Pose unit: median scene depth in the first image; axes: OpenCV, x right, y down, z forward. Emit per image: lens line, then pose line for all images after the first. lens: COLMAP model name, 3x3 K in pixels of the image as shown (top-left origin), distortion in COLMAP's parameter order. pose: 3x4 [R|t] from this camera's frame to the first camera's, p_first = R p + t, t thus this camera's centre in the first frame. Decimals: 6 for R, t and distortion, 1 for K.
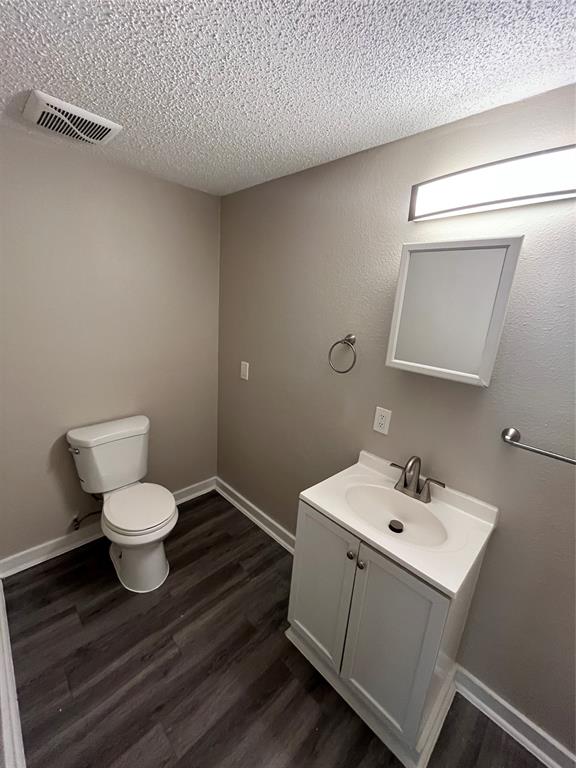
lens RADIAL K [[311.8, 0, 291.0], [0, 311.8, 385.5], [0, 0, 1]] dist [0.008569, -0.000609]
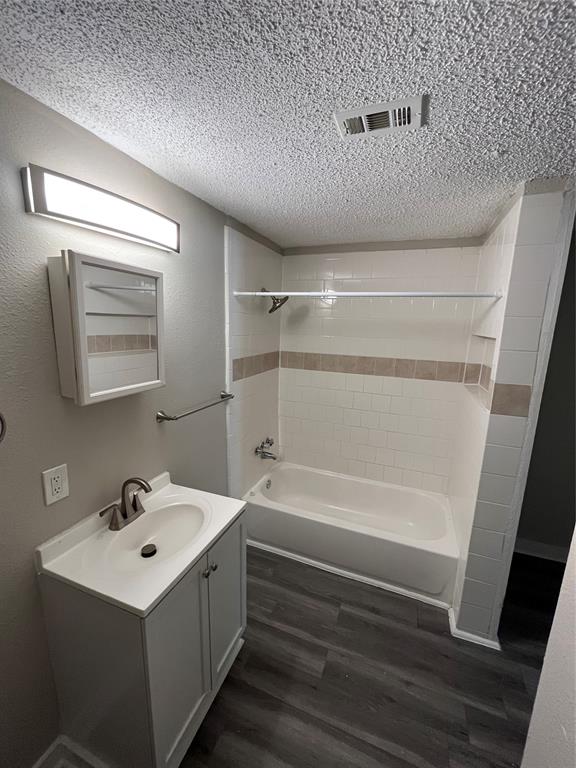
lens RADIAL K [[311.8, 0, 285.4], [0, 311.8, 383.6], [0, 0, 1]] dist [0.008569, -0.000609]
pose [[-0.404657, -0.246397, 0.880648, -0.612880], [0.172432, 0.925182, 0.338090, -0.311264], [-0.898064, 0.288662, -0.331895, 0.855034]]
